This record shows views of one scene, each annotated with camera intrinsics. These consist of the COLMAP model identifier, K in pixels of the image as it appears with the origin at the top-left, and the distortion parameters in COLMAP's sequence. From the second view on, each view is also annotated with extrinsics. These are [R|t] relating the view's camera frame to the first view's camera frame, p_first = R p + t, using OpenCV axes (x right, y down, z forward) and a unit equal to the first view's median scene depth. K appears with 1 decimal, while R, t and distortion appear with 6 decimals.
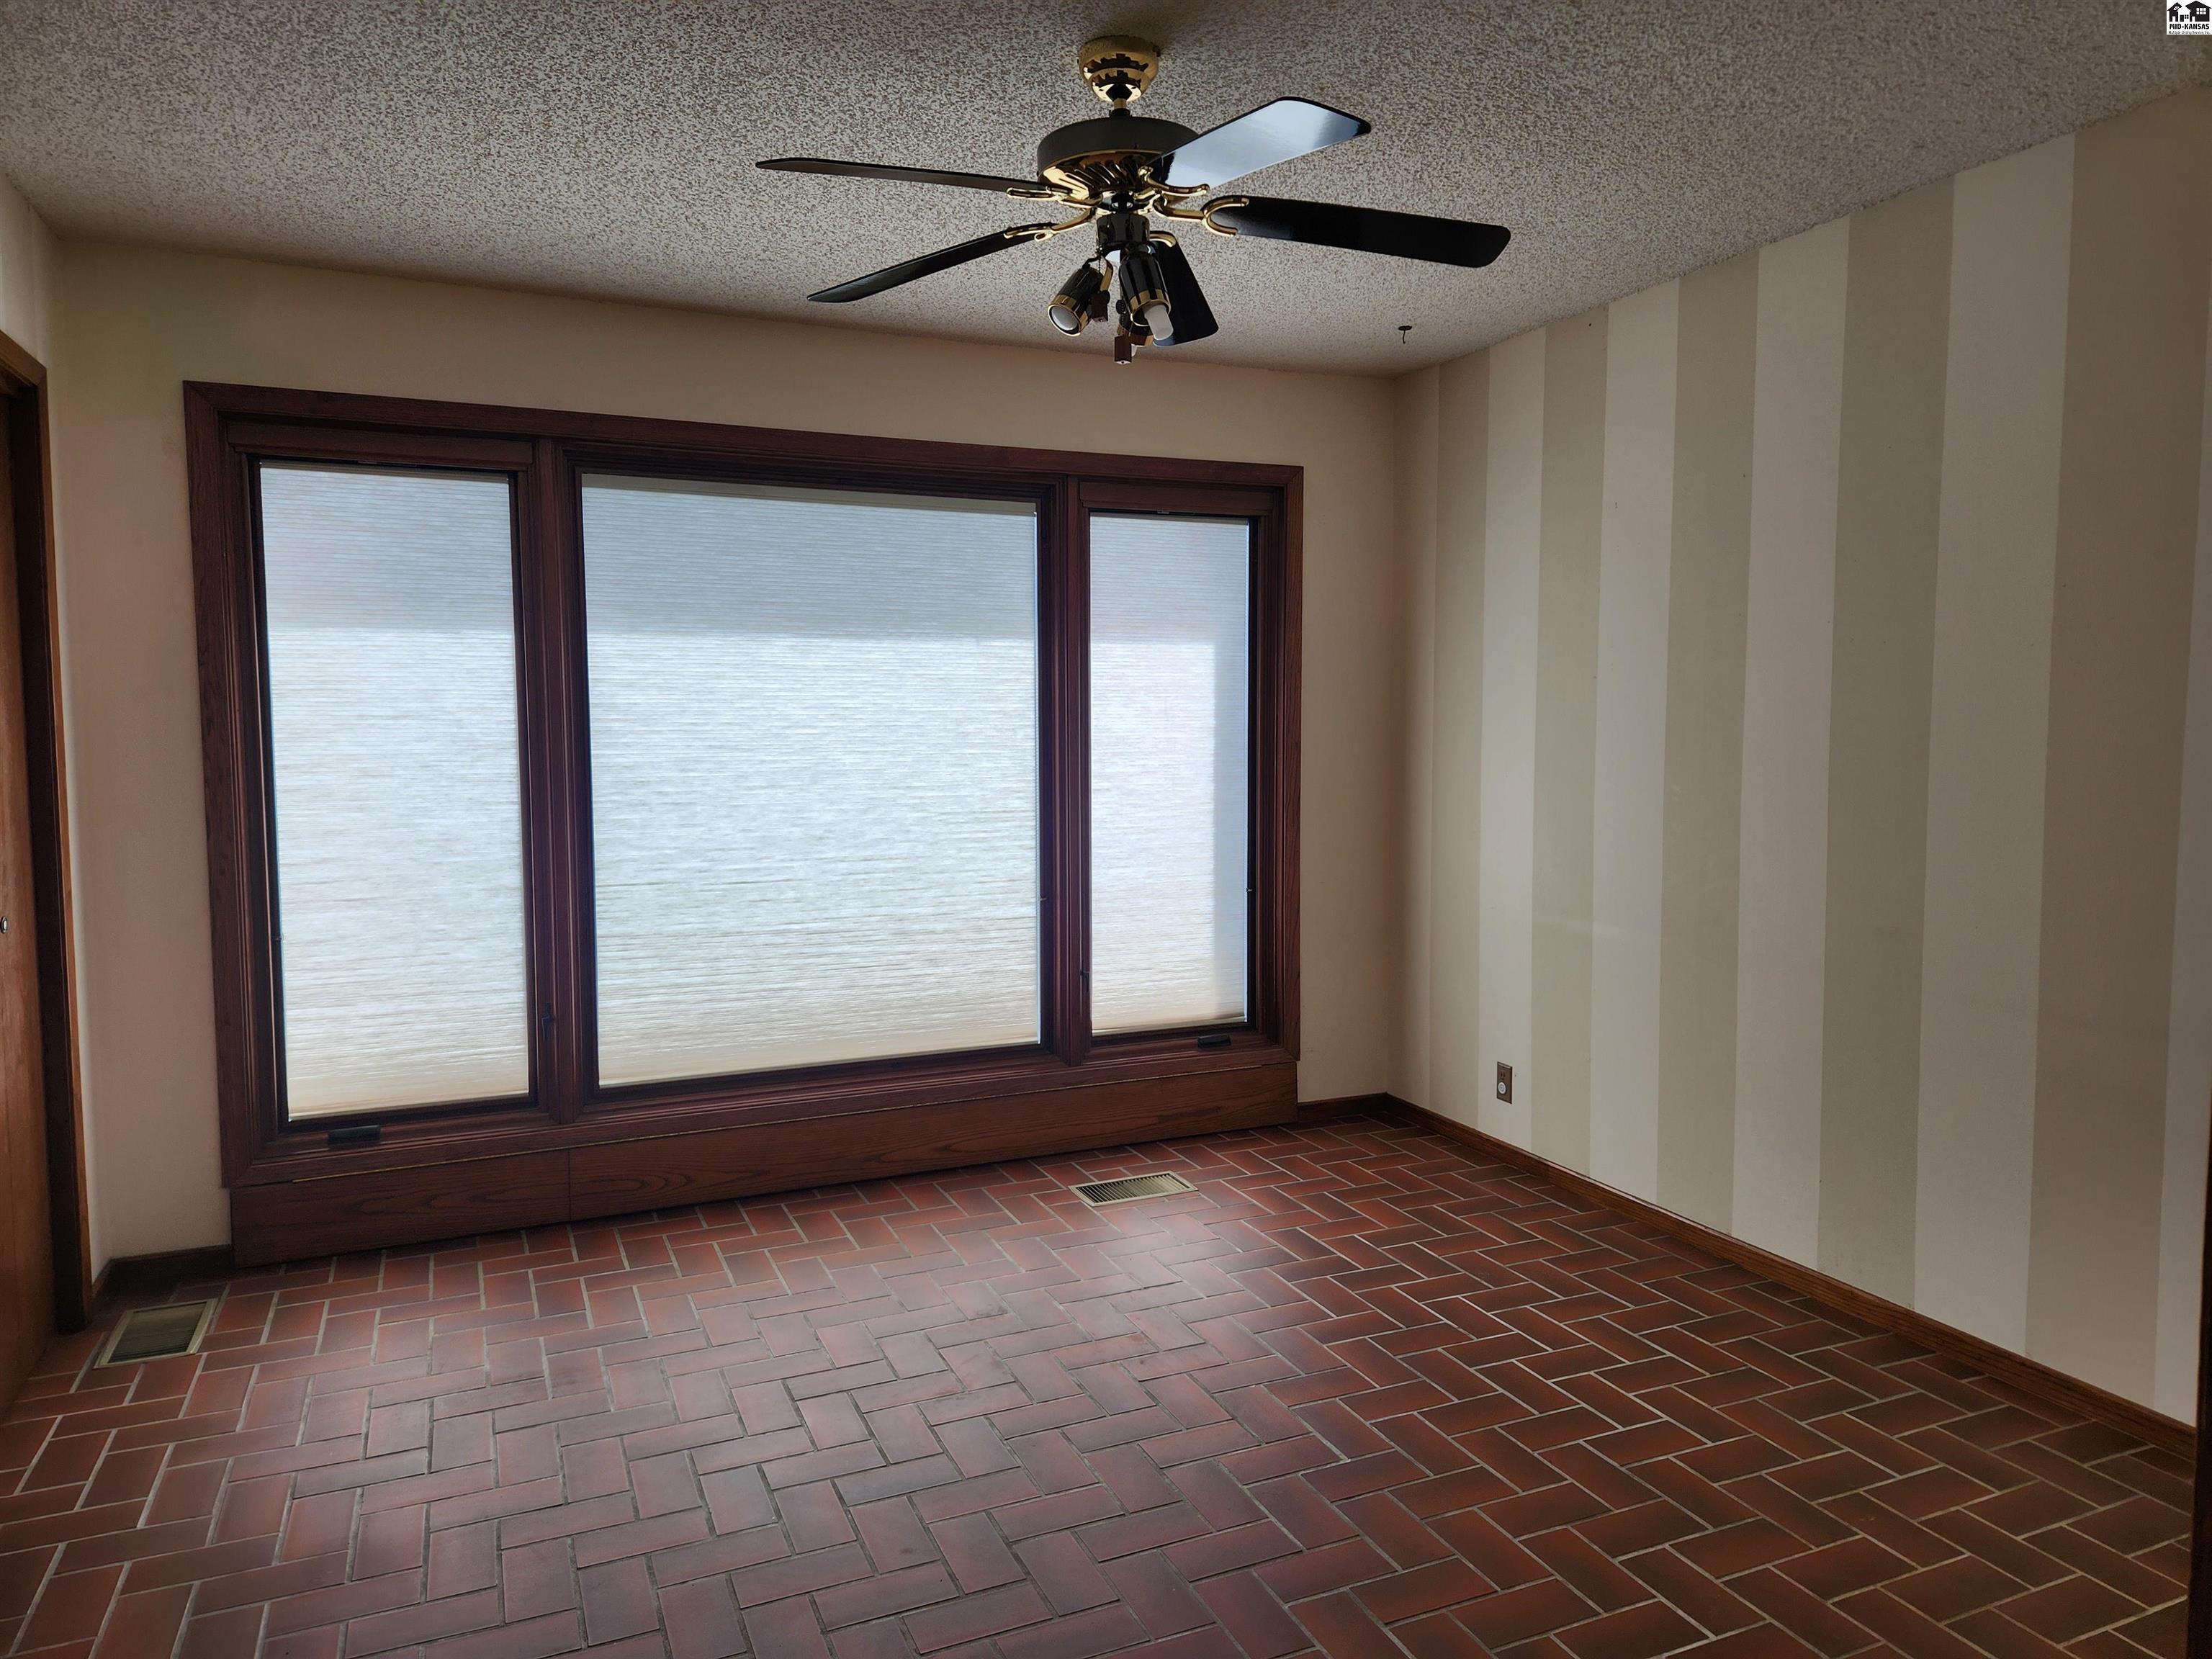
lens RADIAL K [[1482.7, 0, 1146.2], [0, 1482.7, 848.6], [0, 0, 1]] dist [0.055205, -0.049223]
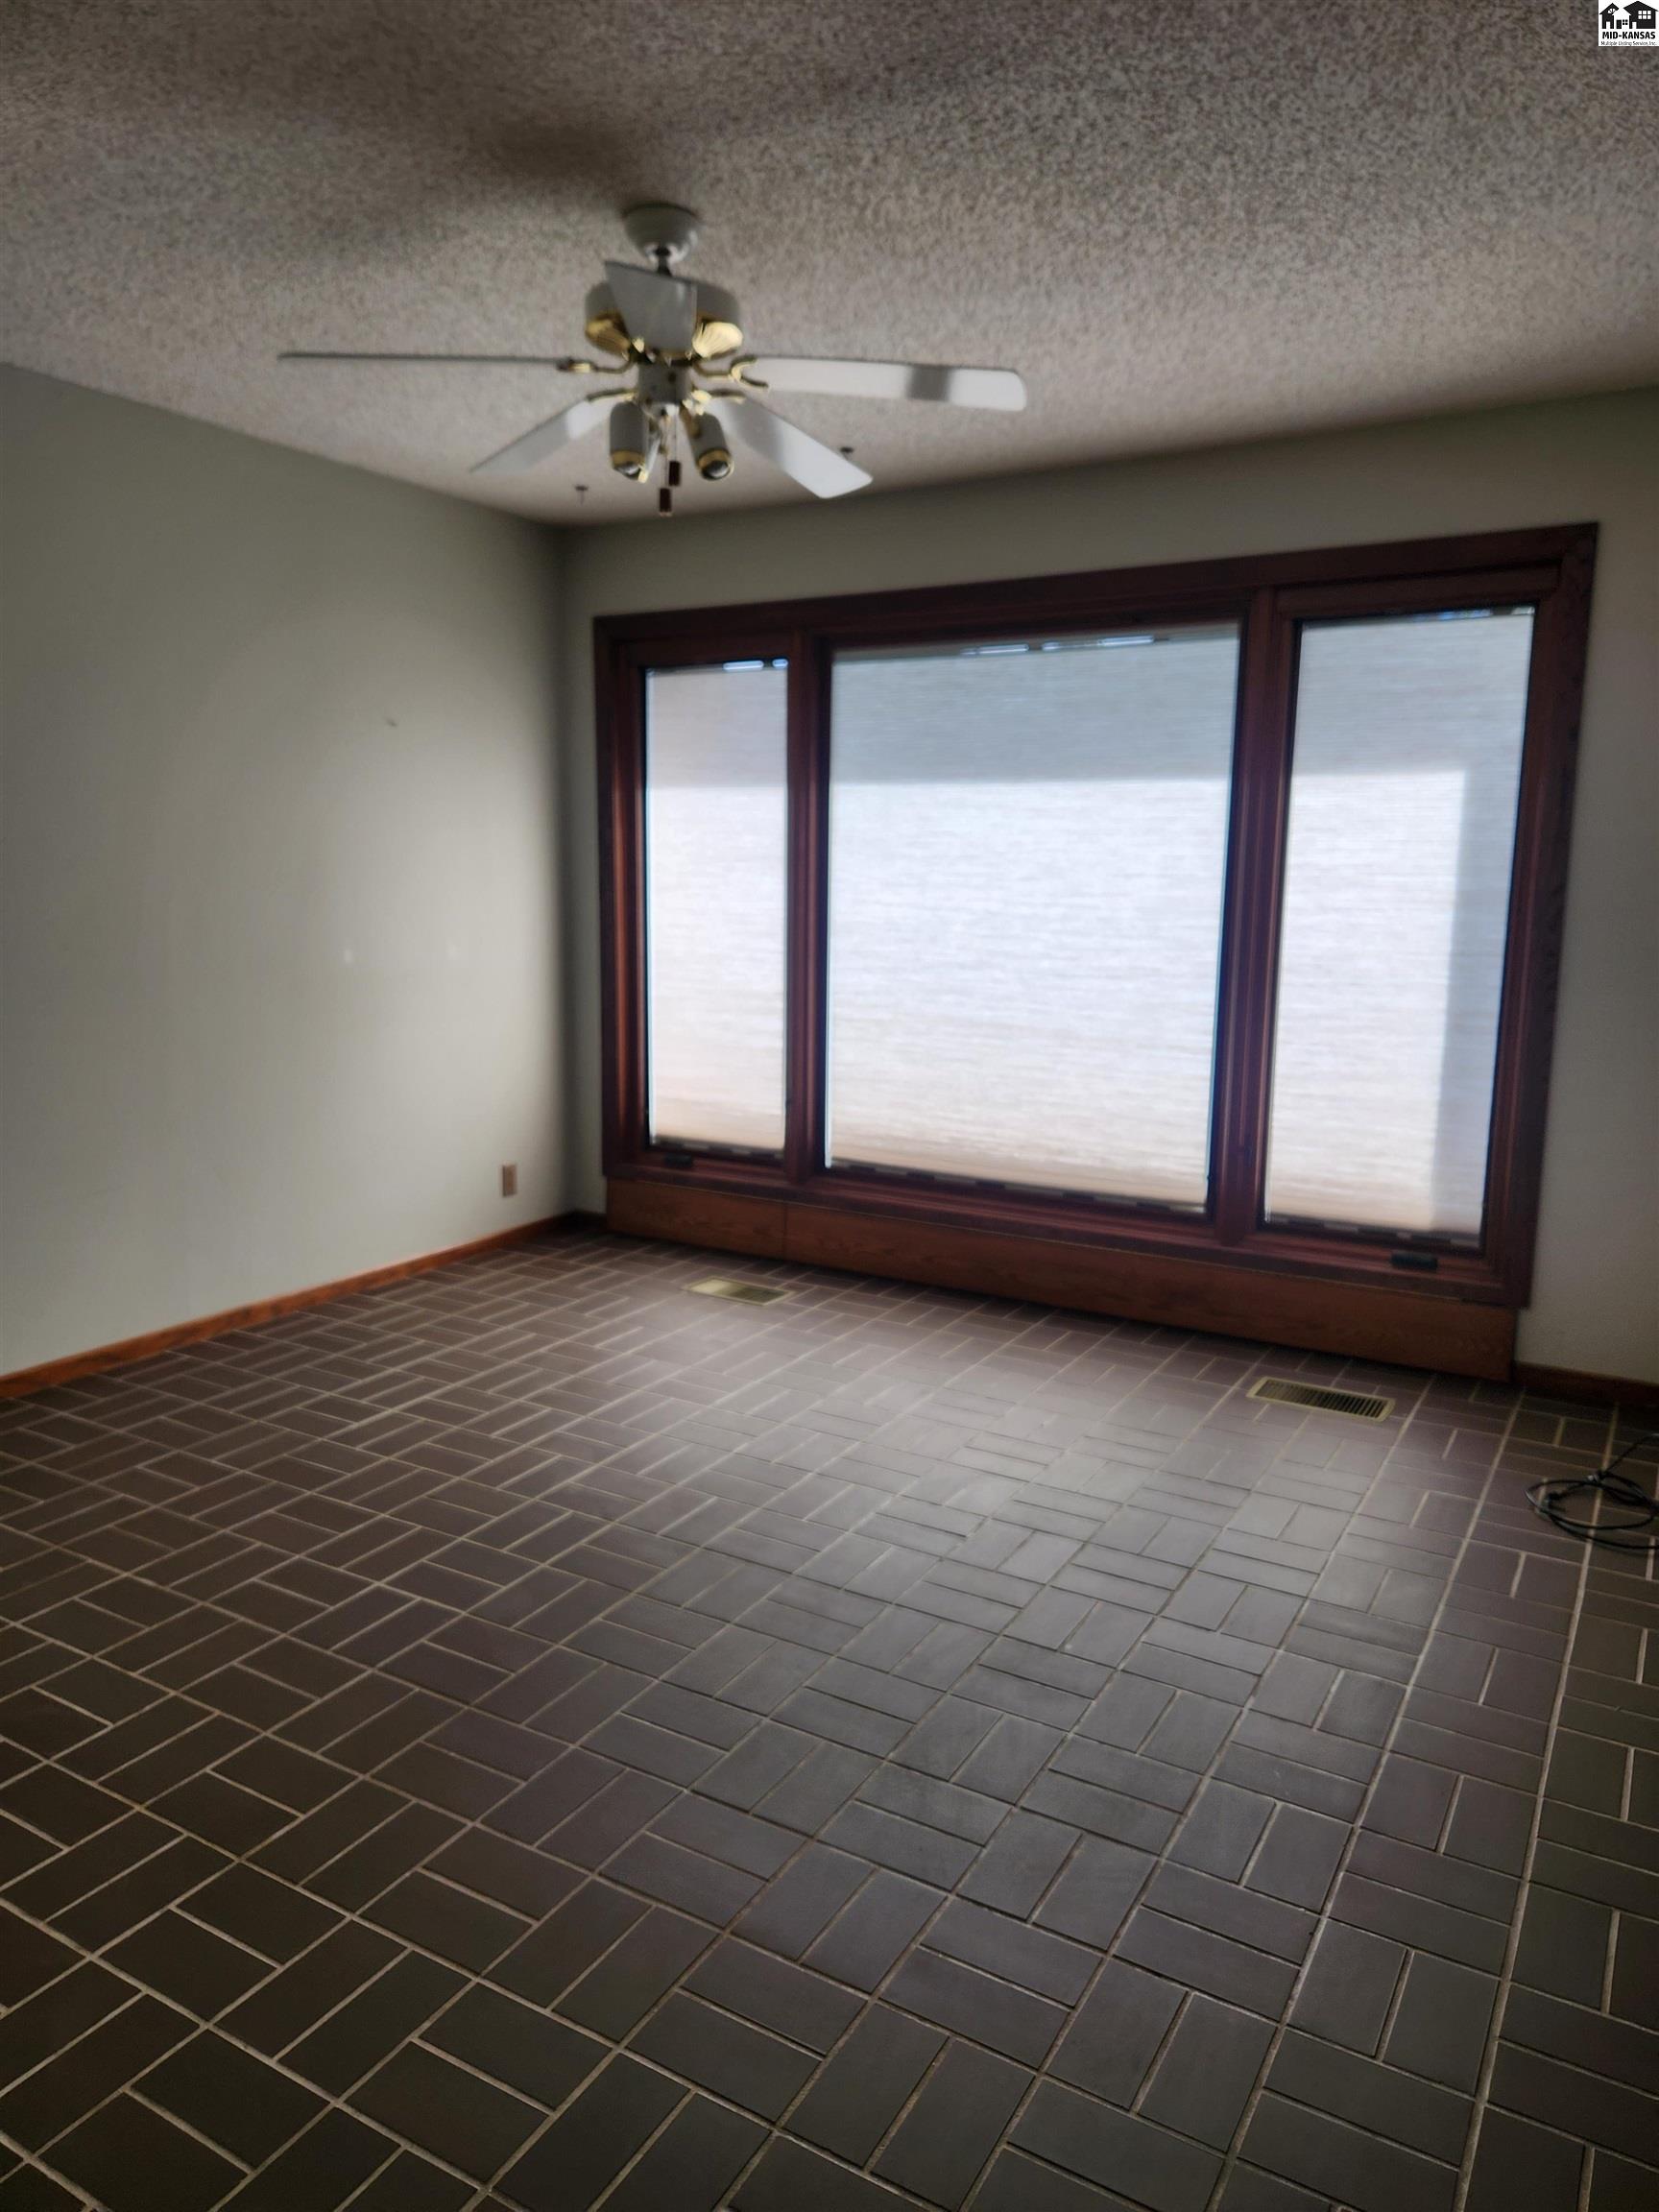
lens RADIAL K [[1482.7, 0, 842.8], [0, 1482.7, 1098.9], [0, 0, 1]] dist [0.055205, -0.049223]
pose [[0.571132, 0.134588, -0.809750, 0.569233], [-0.088023, 0.990821, 0.102599, -0.015788], [0.816125, 0.012679, 0.577736, 0.282769]]
